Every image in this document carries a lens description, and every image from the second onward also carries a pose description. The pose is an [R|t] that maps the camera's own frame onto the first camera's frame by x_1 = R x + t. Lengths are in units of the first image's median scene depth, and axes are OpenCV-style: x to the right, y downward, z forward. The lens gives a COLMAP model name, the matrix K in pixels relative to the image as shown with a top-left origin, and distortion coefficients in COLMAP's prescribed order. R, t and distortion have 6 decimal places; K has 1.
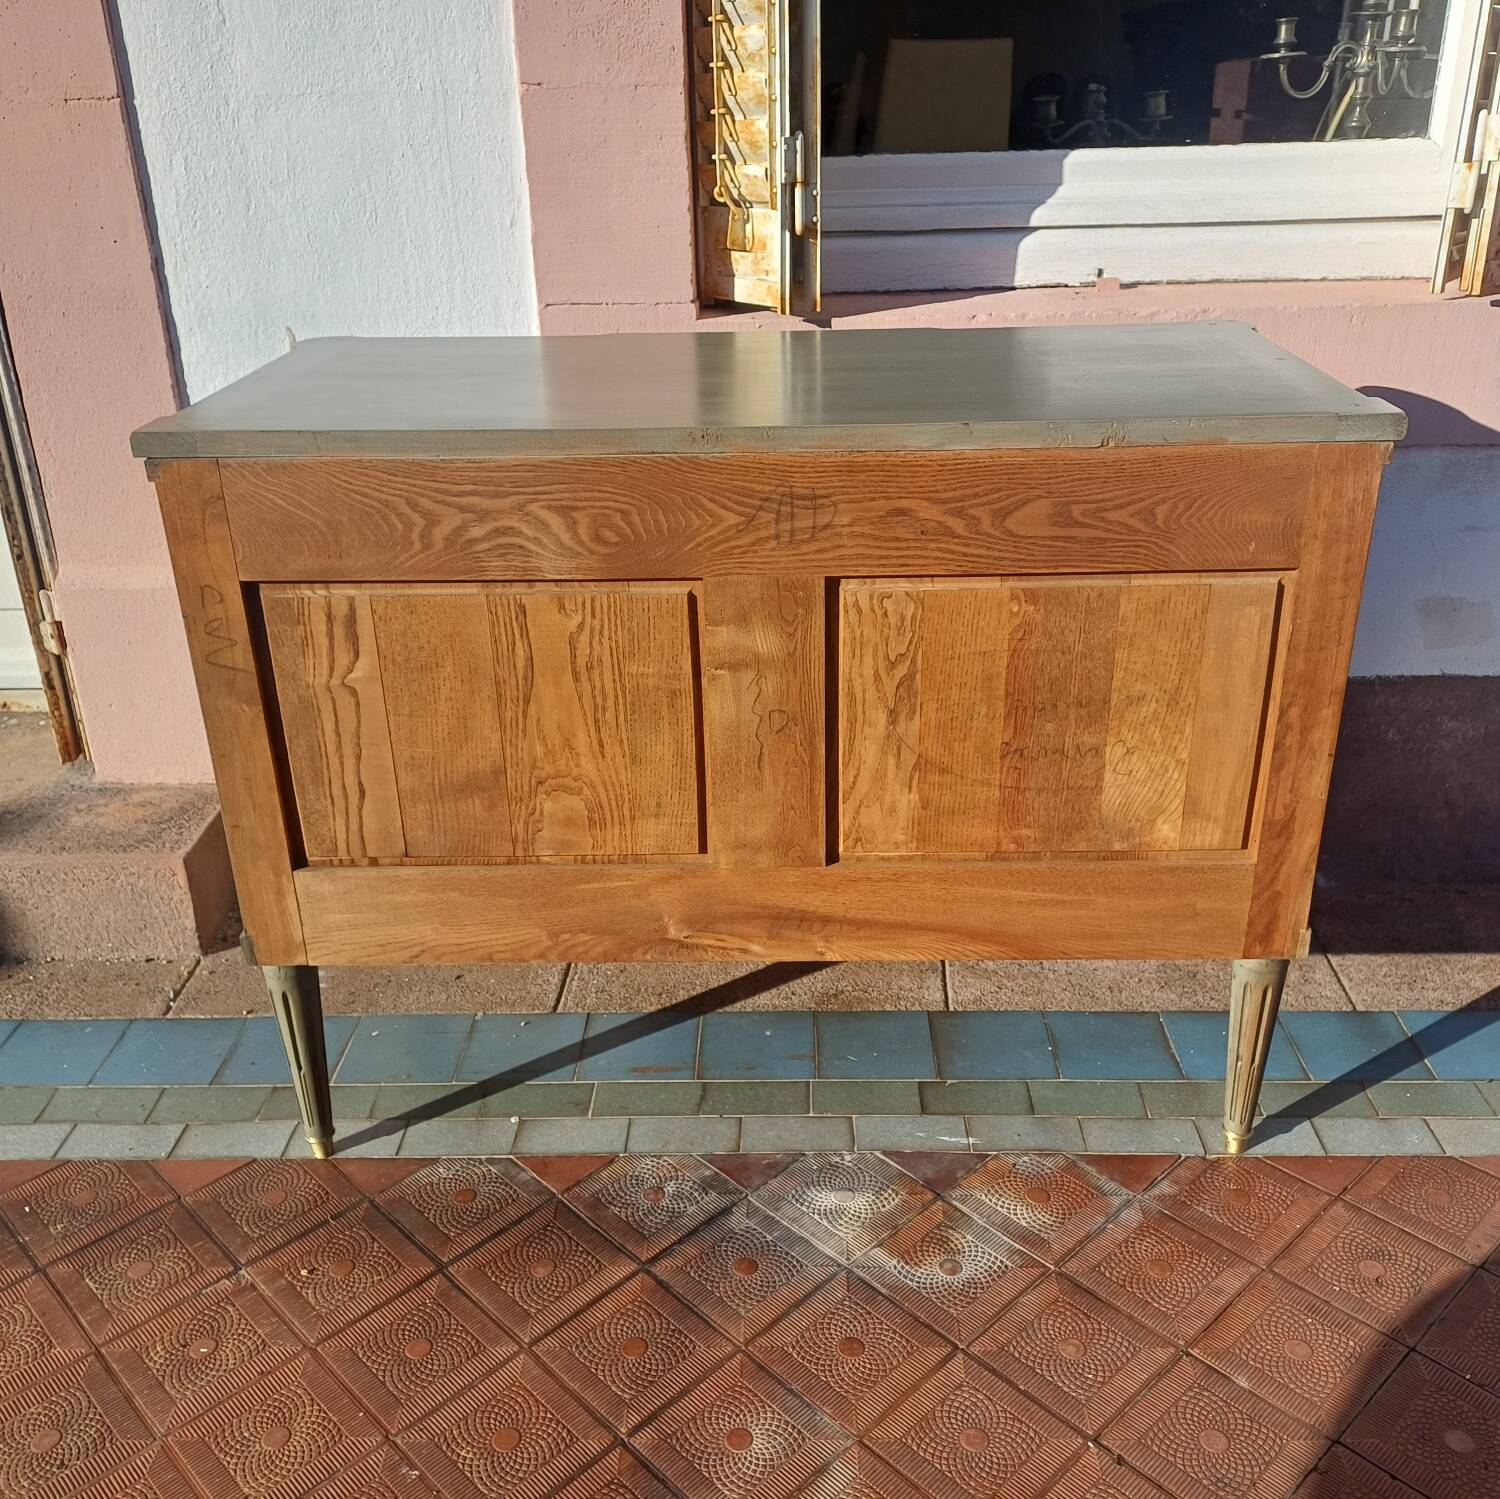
lens RADIAL K [[1454.1, 0, 755.2], [0, 1454.1, 757.0], [0, 0, 1]] dist [0.123588, -0.176329]
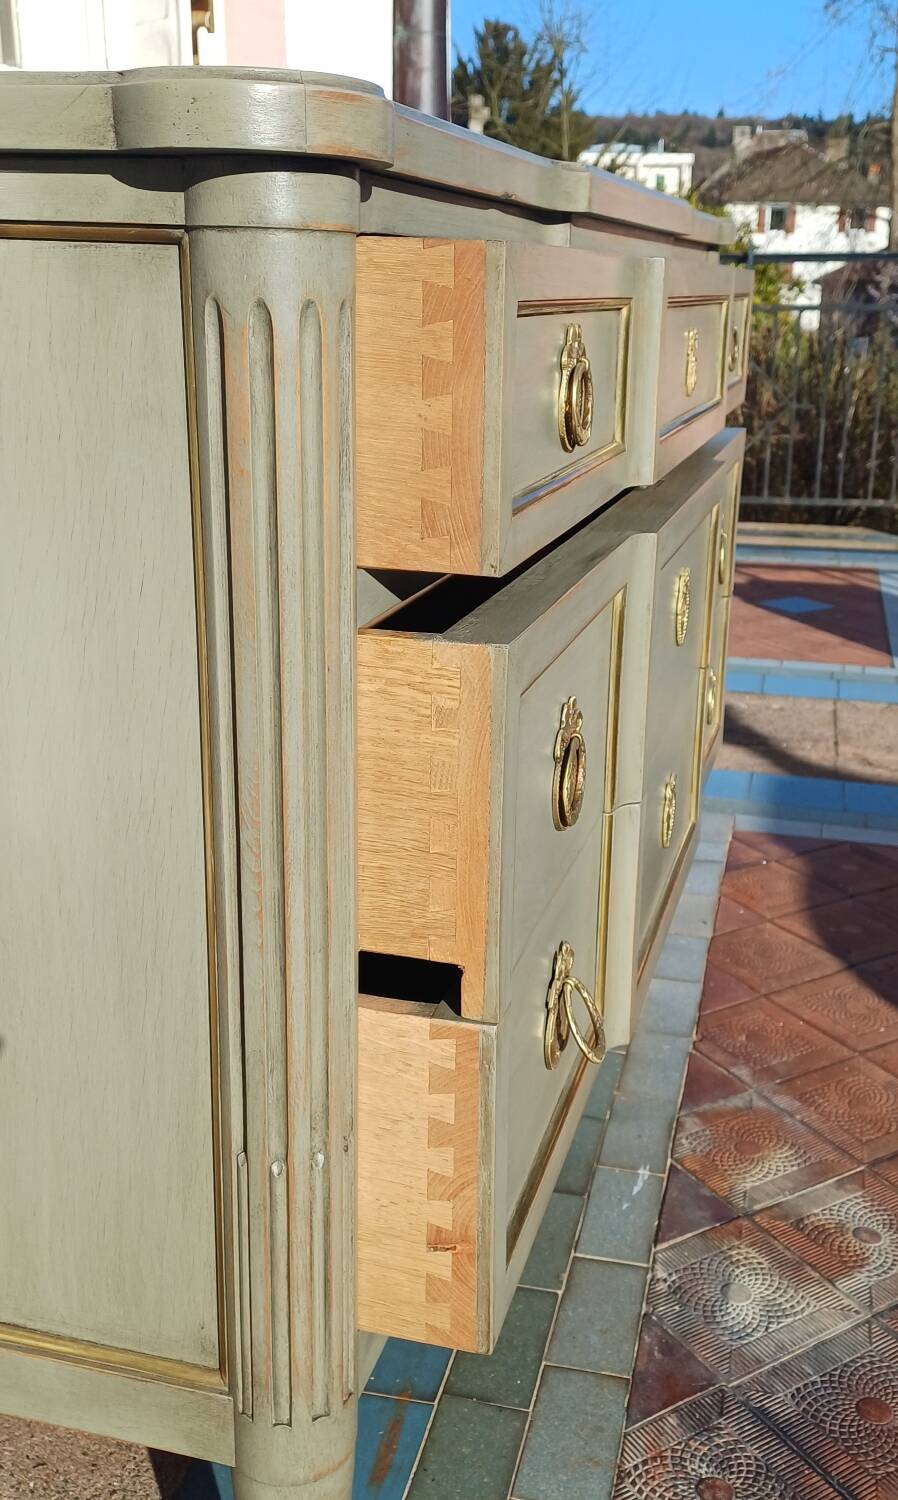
lens RADIAL K [[1439.3, 0, 449.0], [0, 1439.3, 750.0], [0, 0, 1]] dist [-0.008746, -0.017373]
pose [[0.220479, -0.278064, 0.934917, -0.510470], [0.393483, 0.902406, 0.175601, -0.117190], [-0.892502, 0.329157, 0.308375, 0.732514]]
